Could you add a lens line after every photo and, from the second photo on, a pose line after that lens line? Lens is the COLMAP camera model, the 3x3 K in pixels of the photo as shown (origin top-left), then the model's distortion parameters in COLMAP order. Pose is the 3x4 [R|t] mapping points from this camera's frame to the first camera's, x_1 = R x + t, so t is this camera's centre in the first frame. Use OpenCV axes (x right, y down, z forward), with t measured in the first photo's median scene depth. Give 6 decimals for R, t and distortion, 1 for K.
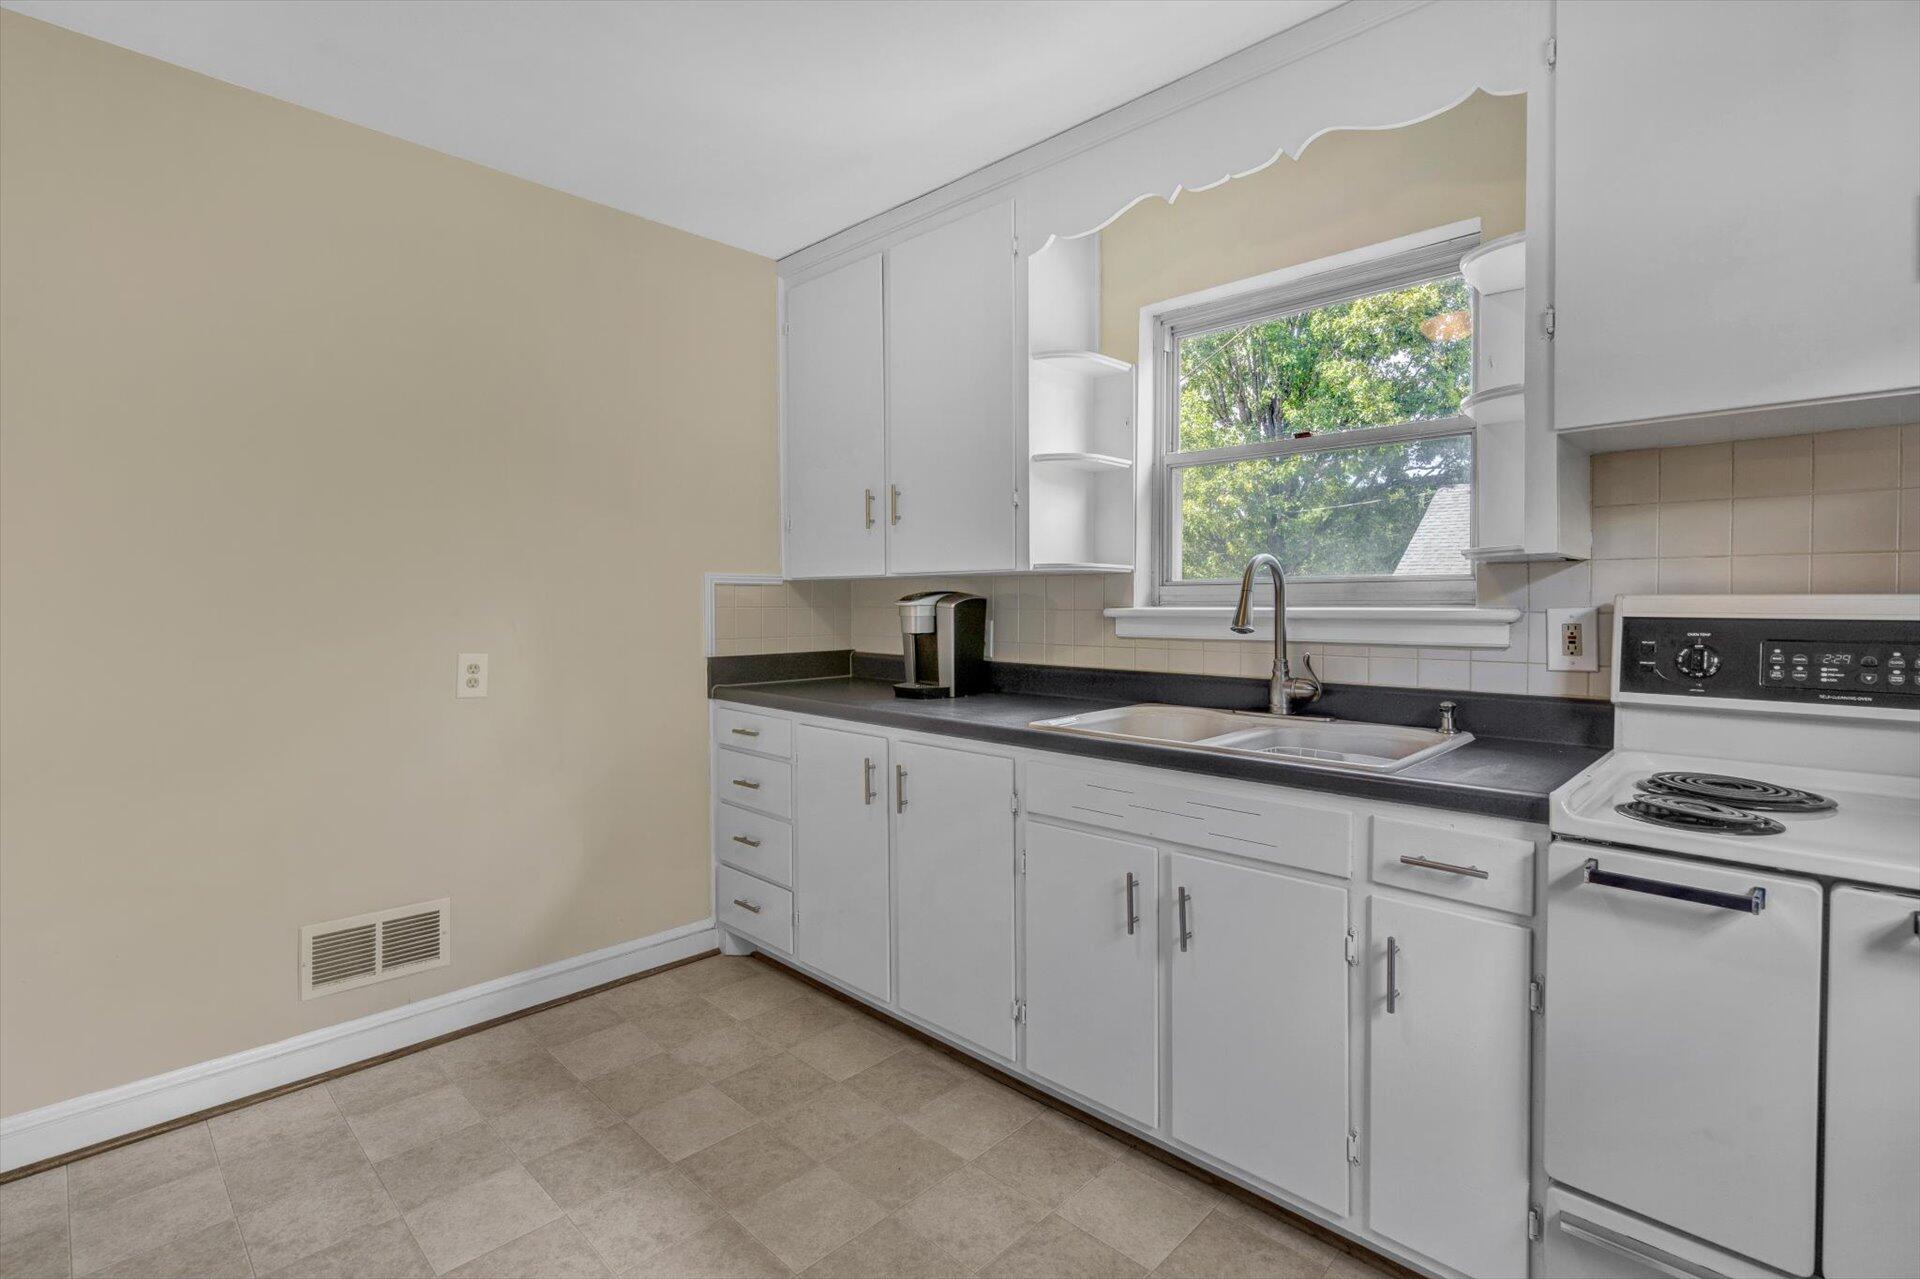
lens RADIAL K [[887.4, 0, 961.0], [0, 887.4, 626.1], [0, 0, 1]] dist [0.000487, -0.000065]
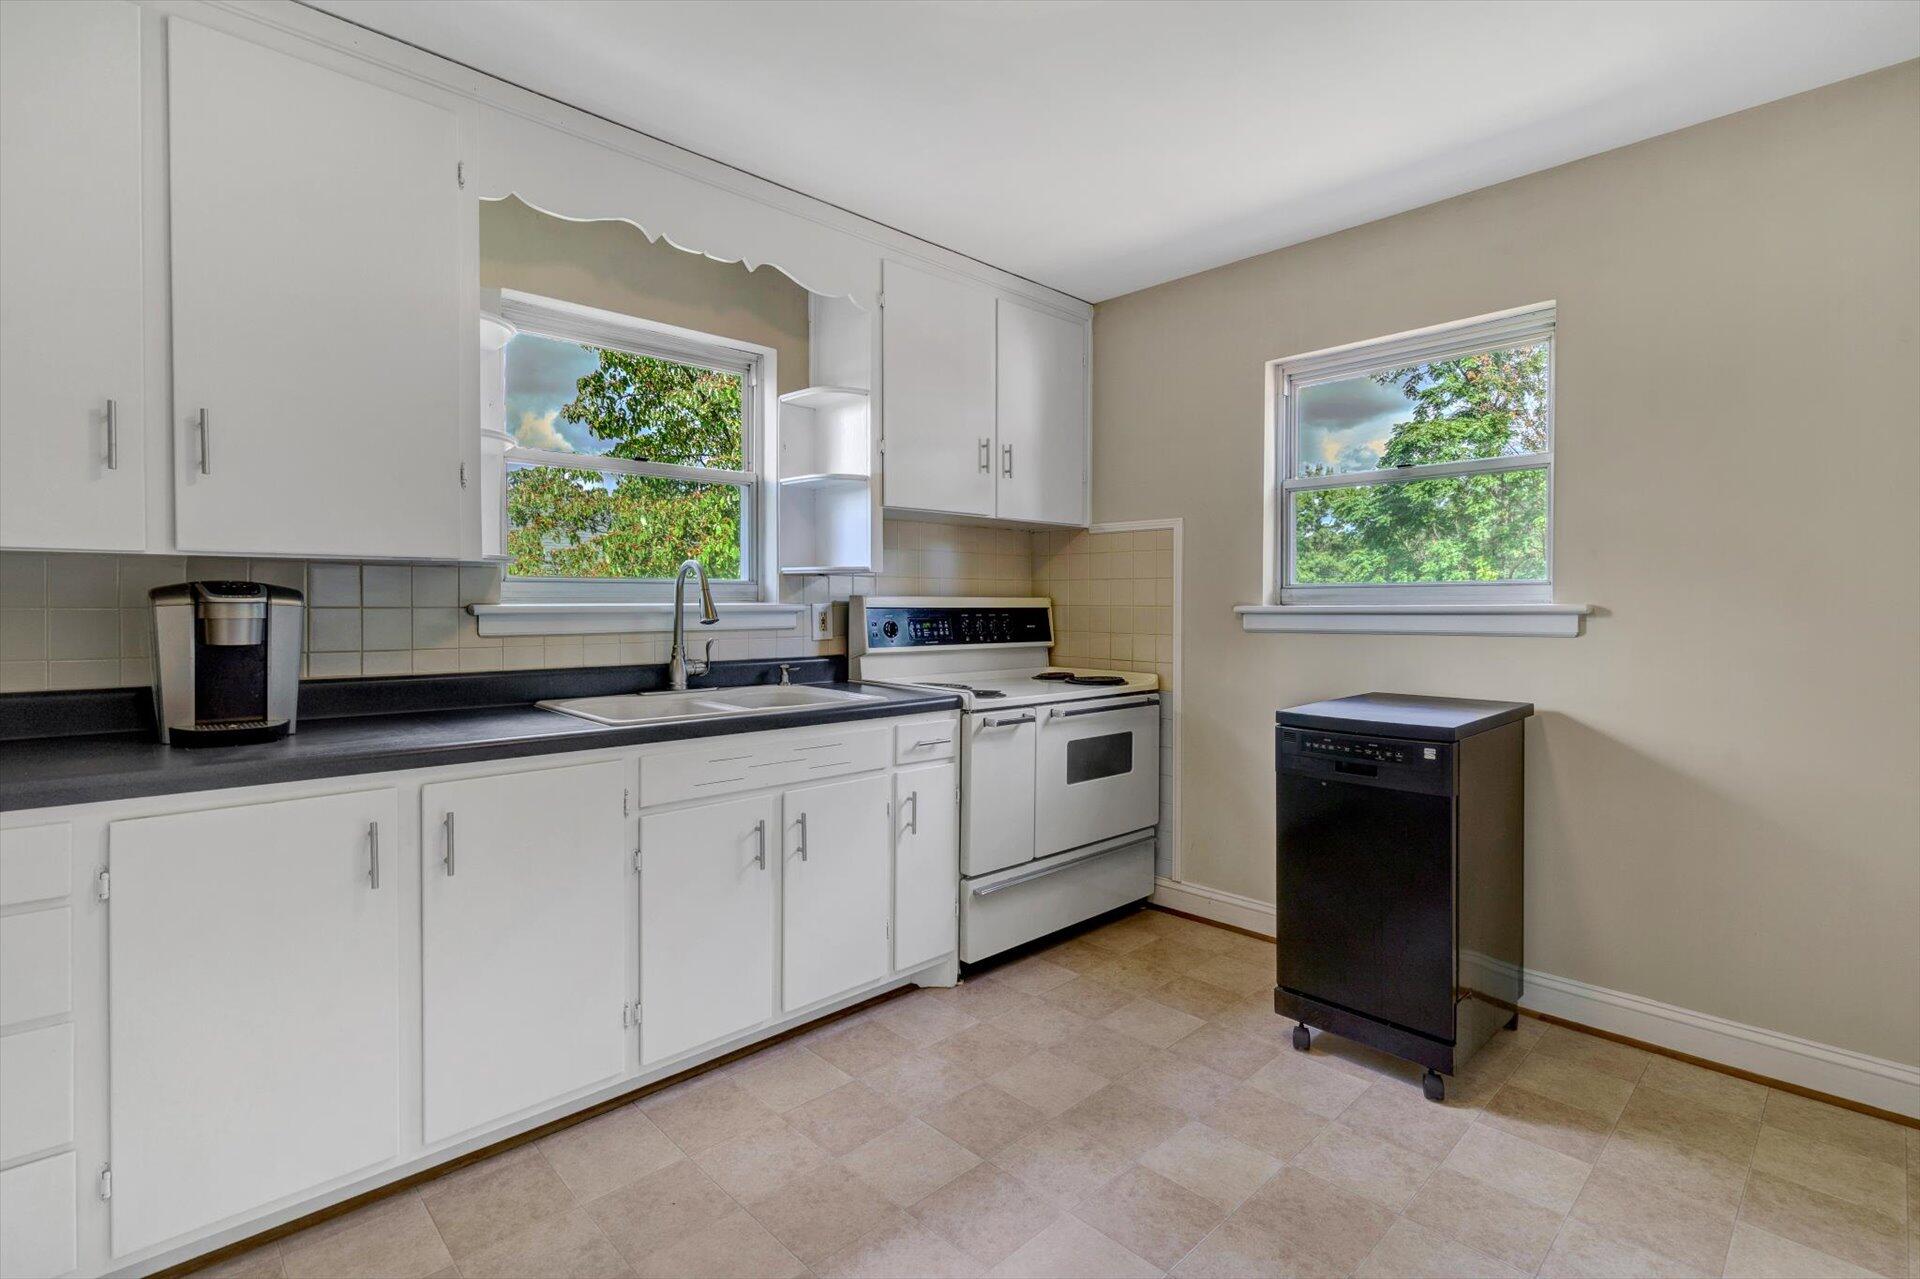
lens RADIAL K [[887.4, 0, 967.5], [0, 887.4, 605.5], [0, 0, 1]] dist [0.000487, -0.000065]
pose [[0.032091, -0.009562, 0.999439, -0.978938], [0.020860, 0.999743, 0.008896, -0.023806], [-0.999267, 0.020563, 0.032282, 0.635644]]
